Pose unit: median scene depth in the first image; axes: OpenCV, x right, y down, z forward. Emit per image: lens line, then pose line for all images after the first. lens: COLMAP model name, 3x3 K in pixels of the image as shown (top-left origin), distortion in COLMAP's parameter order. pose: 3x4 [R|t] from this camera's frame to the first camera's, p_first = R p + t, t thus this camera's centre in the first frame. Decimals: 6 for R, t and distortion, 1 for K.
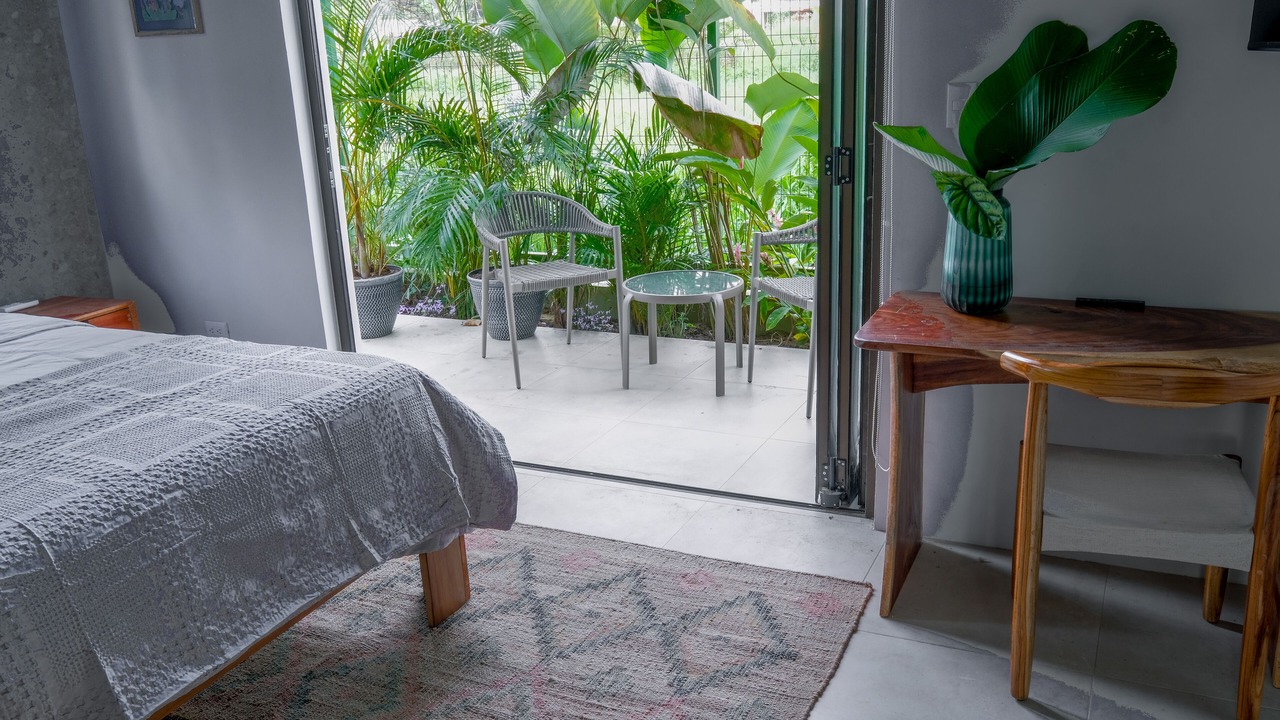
lens RADIAL K [[1115.5, 0, 640.0], [0, 1115.5, 360.0], [0, 0, 1]] dist [0.005632, 0.006222]
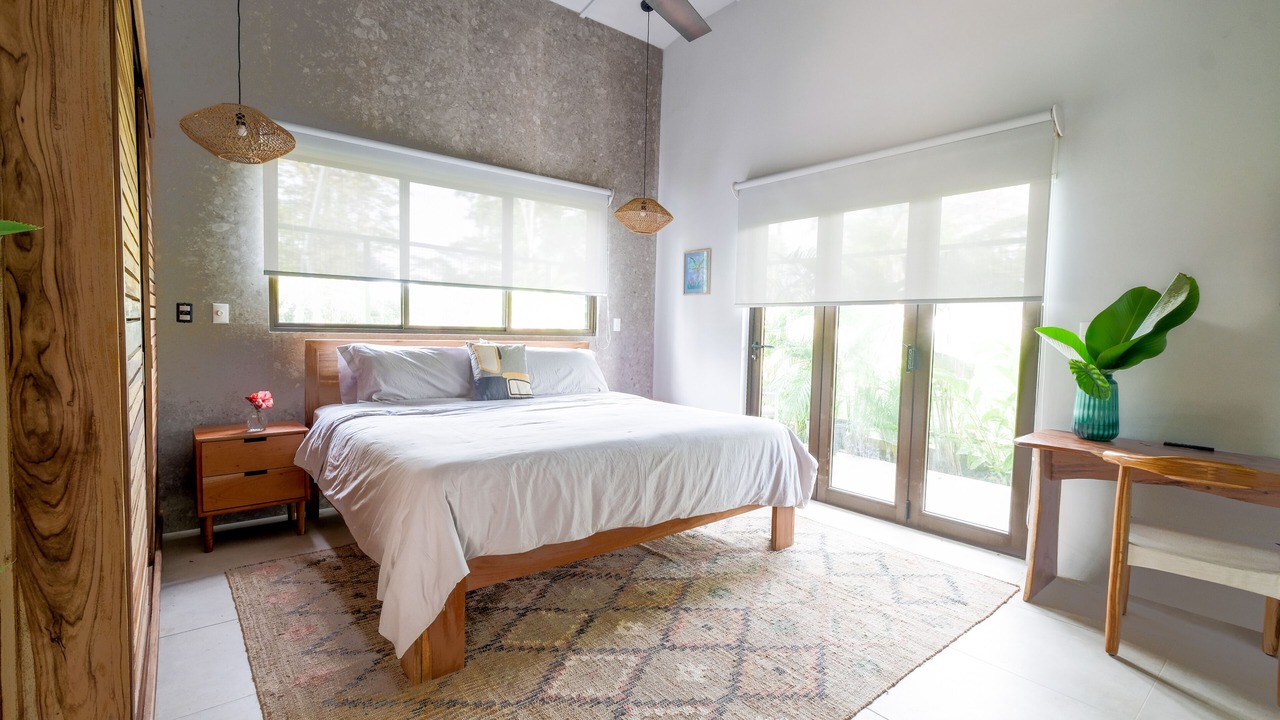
lens RADIAL K [[561.2, 0, 646.4], [0, 561.2, 357.0], [0, 0, 1]] dist [-0.001685, -0.000156]
pose [[0.902084, 0.089171, -0.422247, 0.013151], [-0.180626, 0.966612, -0.181757, 0.123506], [0.391941, 0.240229, 0.888072, -0.140325]]
